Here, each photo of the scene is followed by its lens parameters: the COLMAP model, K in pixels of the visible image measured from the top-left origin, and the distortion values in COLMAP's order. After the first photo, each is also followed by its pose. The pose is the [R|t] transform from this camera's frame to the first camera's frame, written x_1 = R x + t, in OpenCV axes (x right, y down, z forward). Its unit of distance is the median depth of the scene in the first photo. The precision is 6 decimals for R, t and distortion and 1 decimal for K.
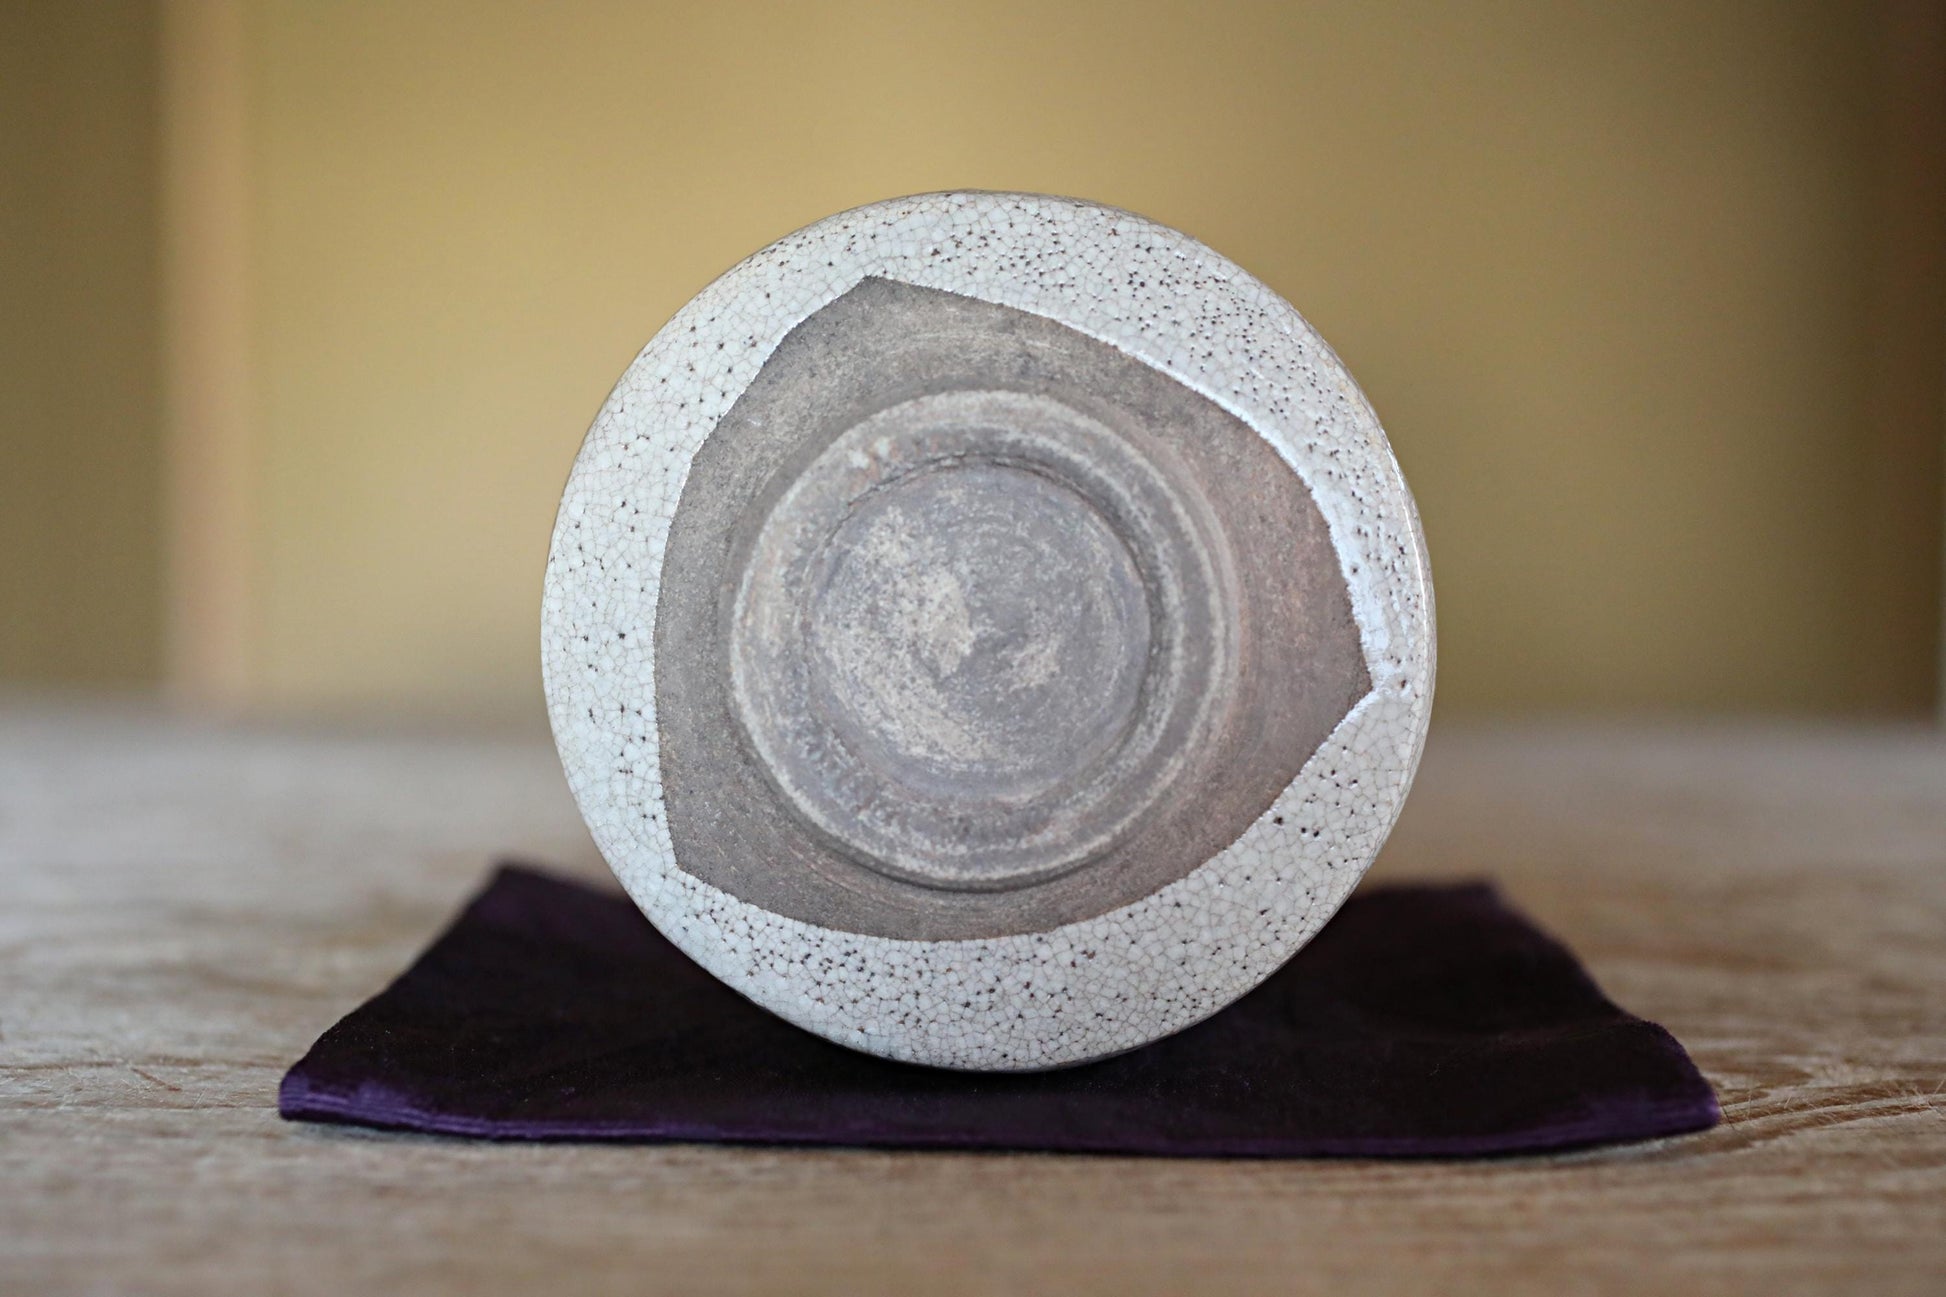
lens RADIAL K [[3467.8, 0, 973.0], [0, 3467.8, 648.5], [0, 0, 1]] dist [-0.015933, 0.378917]
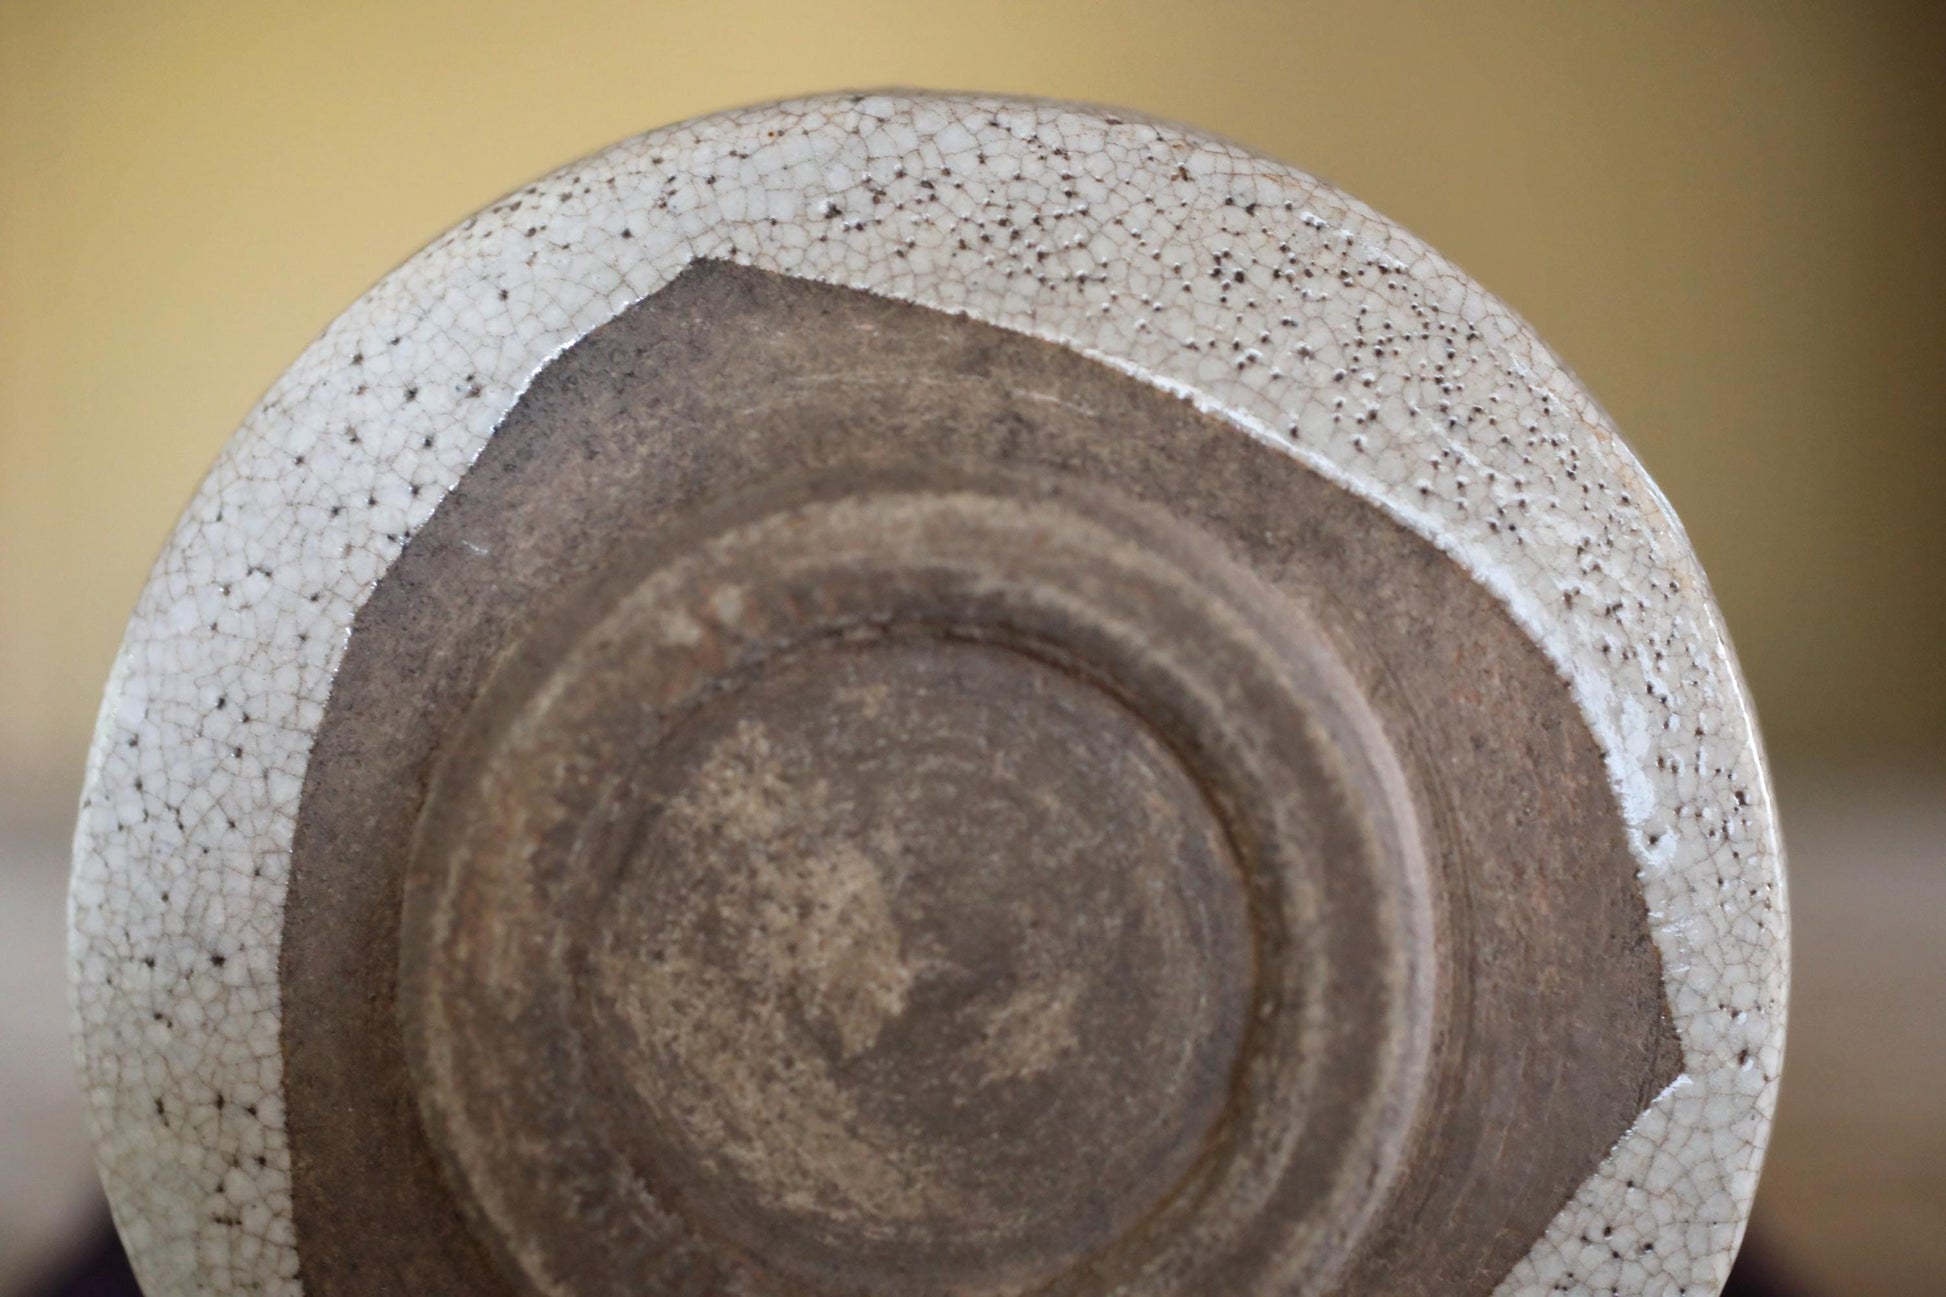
lens RADIAL K [[3584.3, 0, 973.0], [0, 3584.3, 648.5], [0, 0, 1]] dist [0.012321, 0.434264]
pose [[0.999531, 0.000638, 0.030630, -0.006429], [-0.001490, 0.999613, 0.027786, -0.065404], [-0.030600, -0.027819, 0.999144, 0.475458]]
